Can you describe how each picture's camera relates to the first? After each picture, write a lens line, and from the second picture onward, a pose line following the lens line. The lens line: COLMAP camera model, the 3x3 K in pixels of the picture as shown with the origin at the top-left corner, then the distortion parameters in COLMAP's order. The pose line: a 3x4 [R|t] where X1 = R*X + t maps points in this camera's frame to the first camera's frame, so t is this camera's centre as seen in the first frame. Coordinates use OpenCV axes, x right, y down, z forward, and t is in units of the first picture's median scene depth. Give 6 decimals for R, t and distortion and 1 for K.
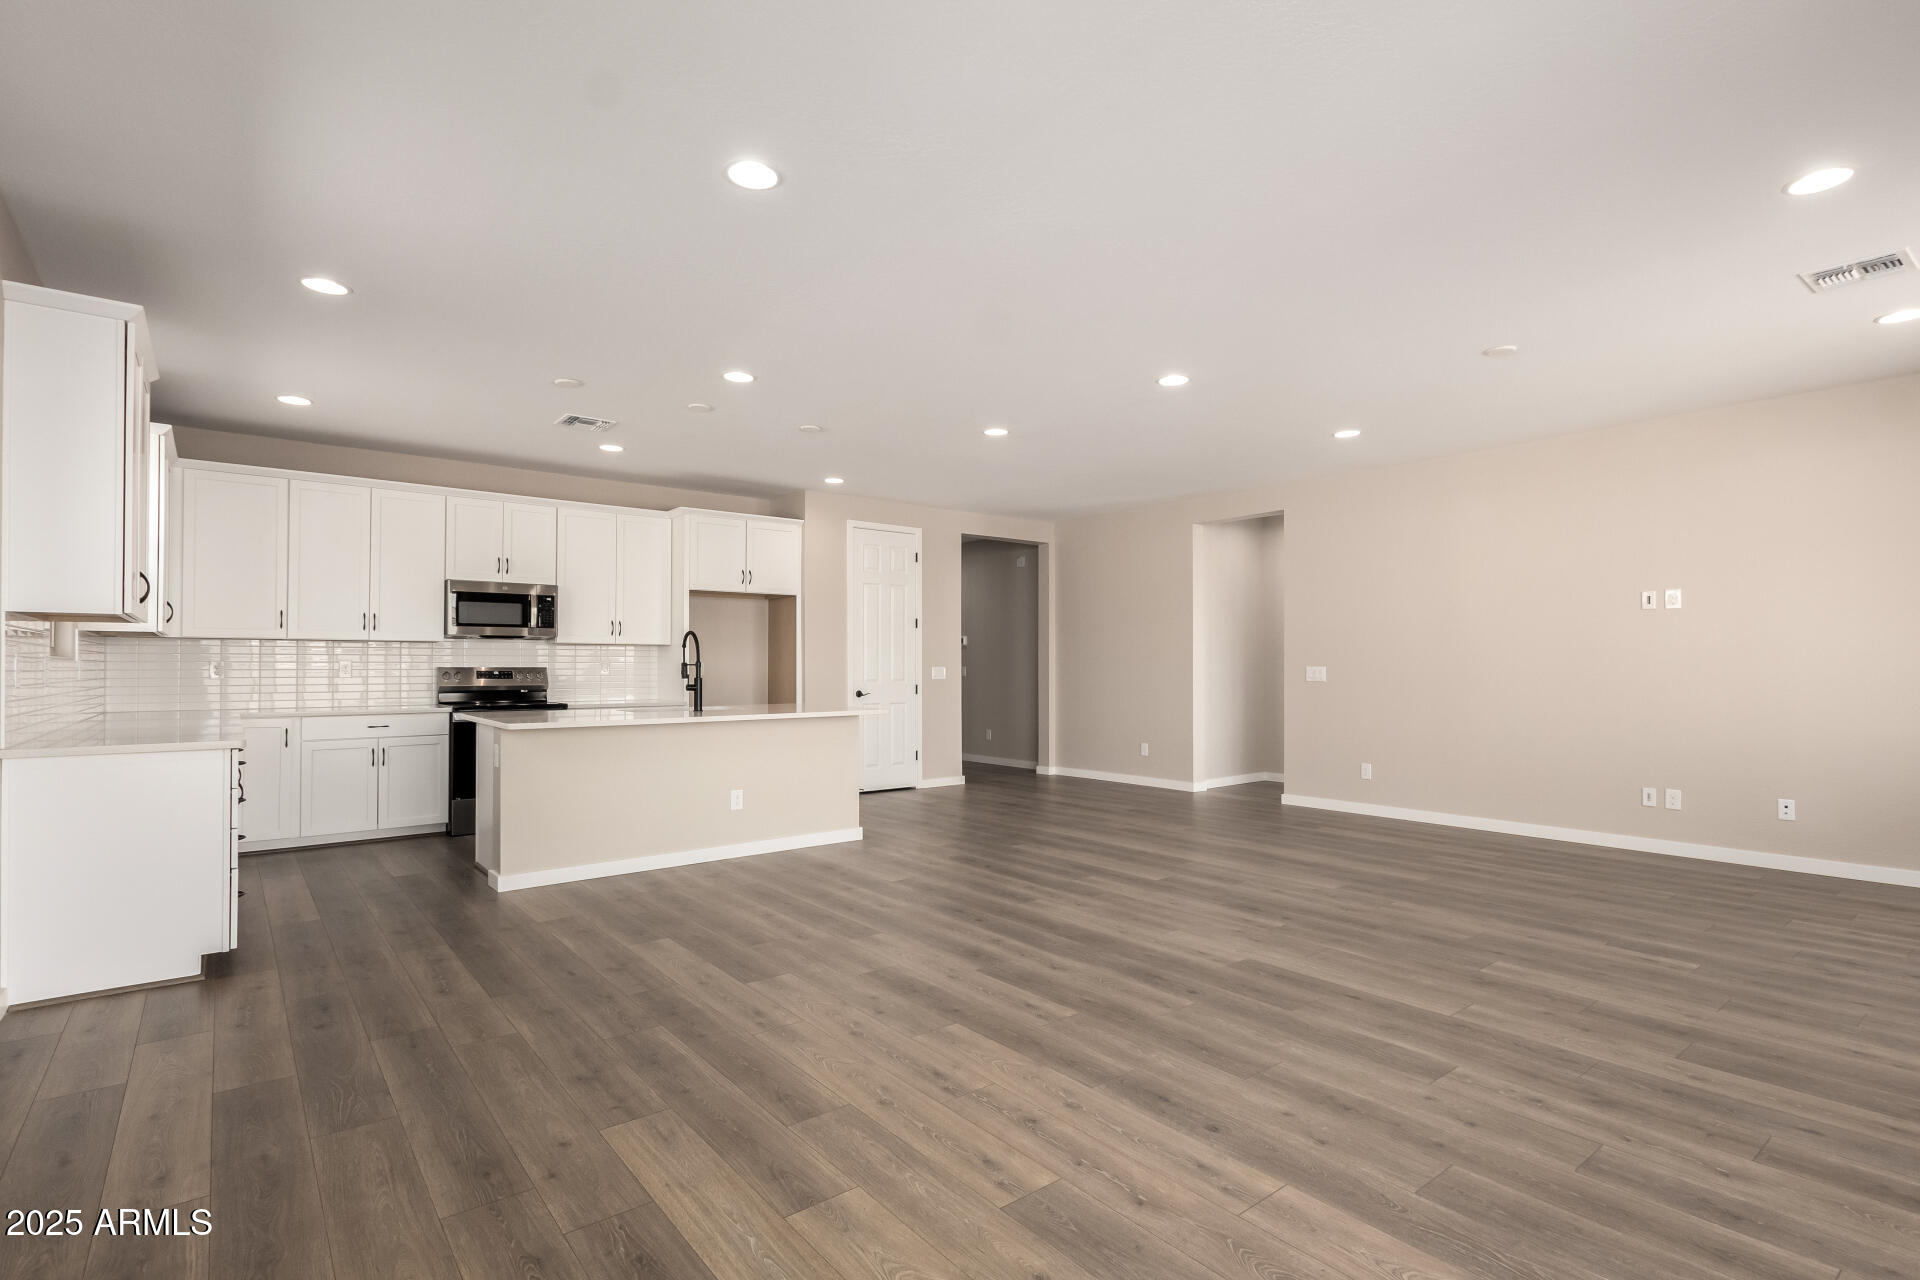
lens RADIAL K [[927.0, 0, 997.1], [0, 927.0, 671.2], [0, 0, 1]] dist [0.004403, -0.001609]
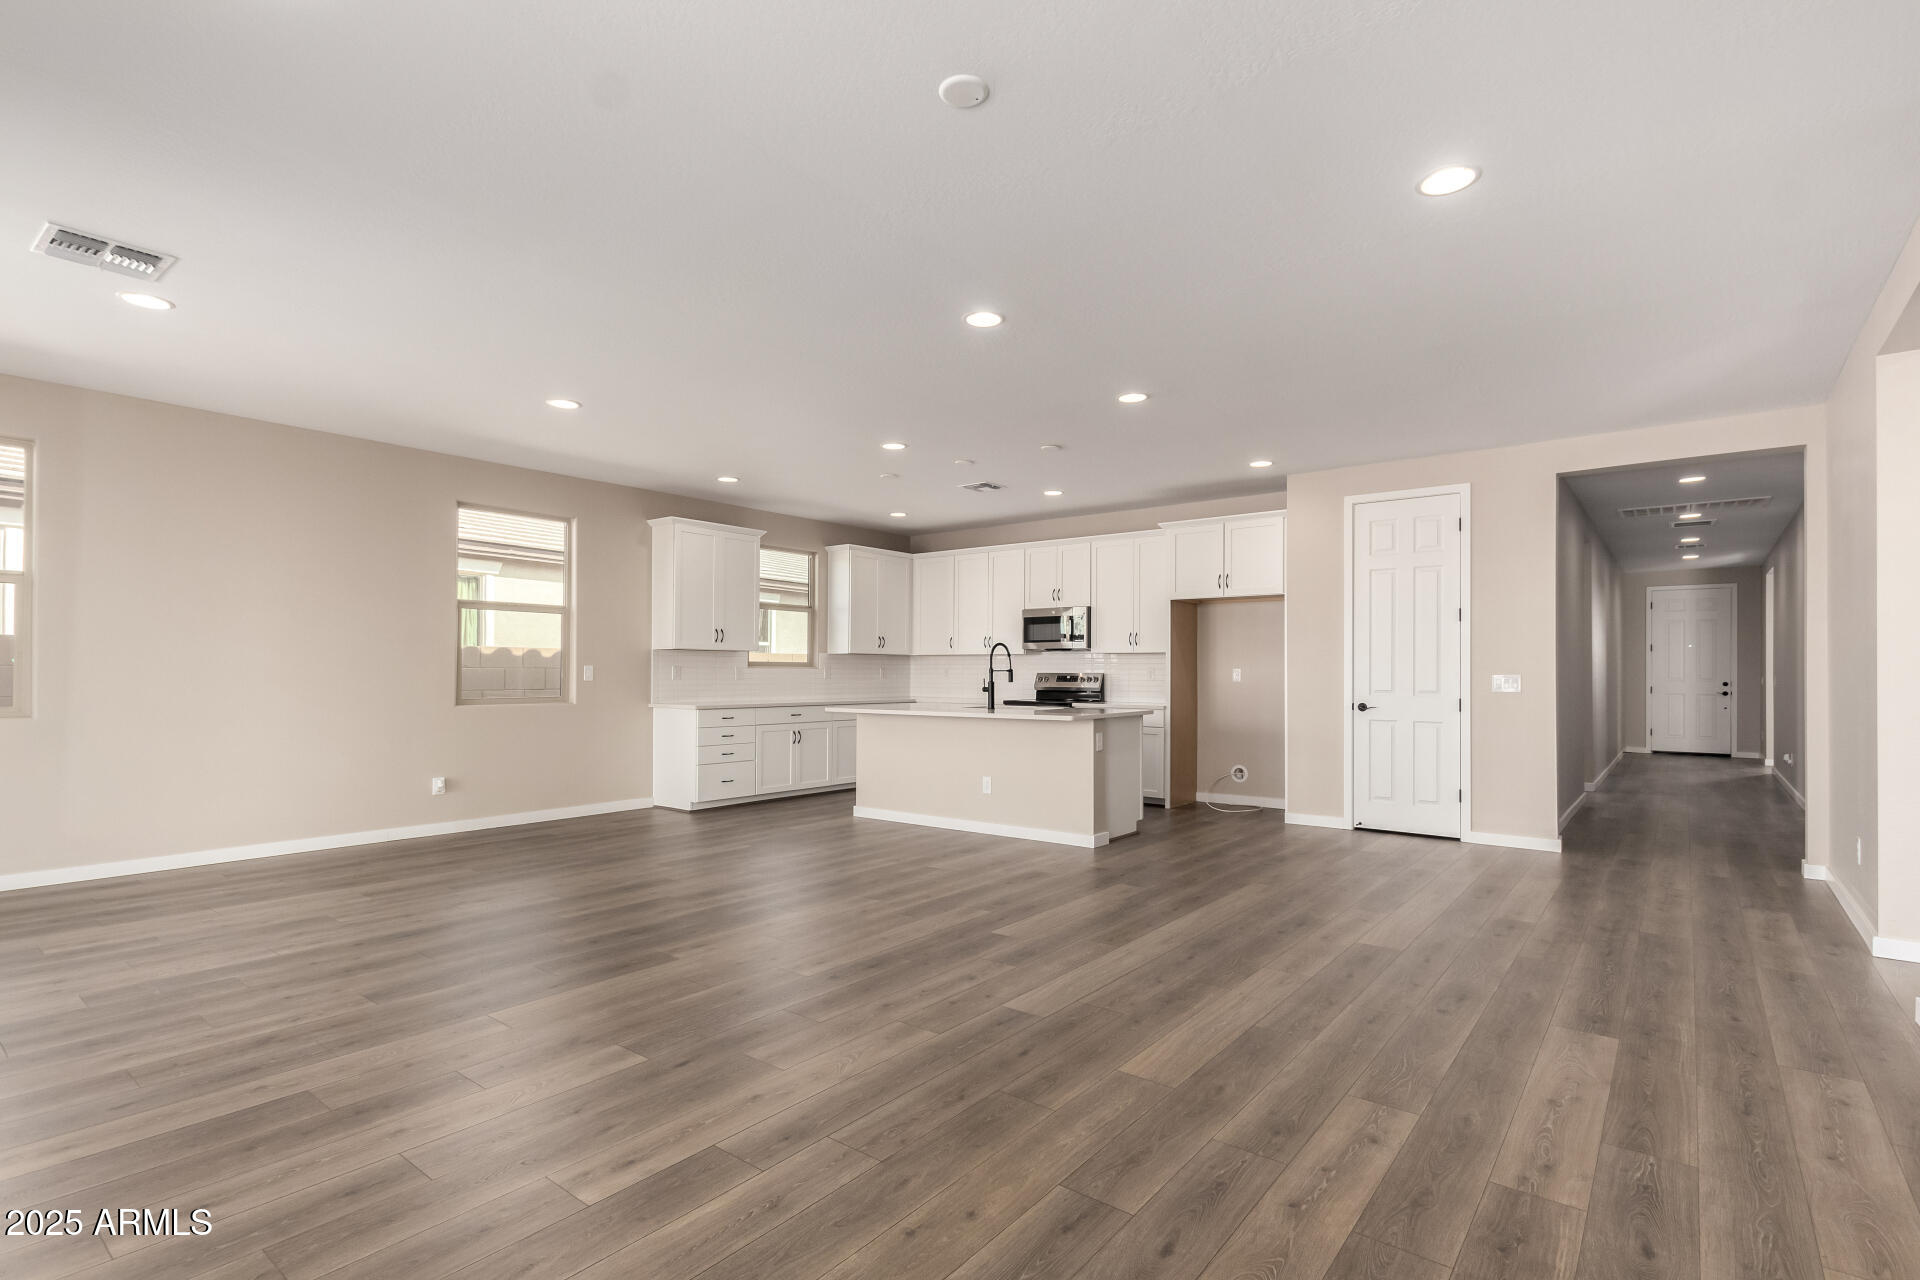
lens RADIAL K [[927.0, 0, 919.7], [0, 927.0, 634.5], [0, 0, 1]] dist [0.004403, -0.001609]
pose [[0.183199, -0.039105, -0.982298, 0.766381], [-0.007865, 0.999118, -0.041242, -0.002786], [0.983044, 0.015281, 0.182730, 0.615684]]
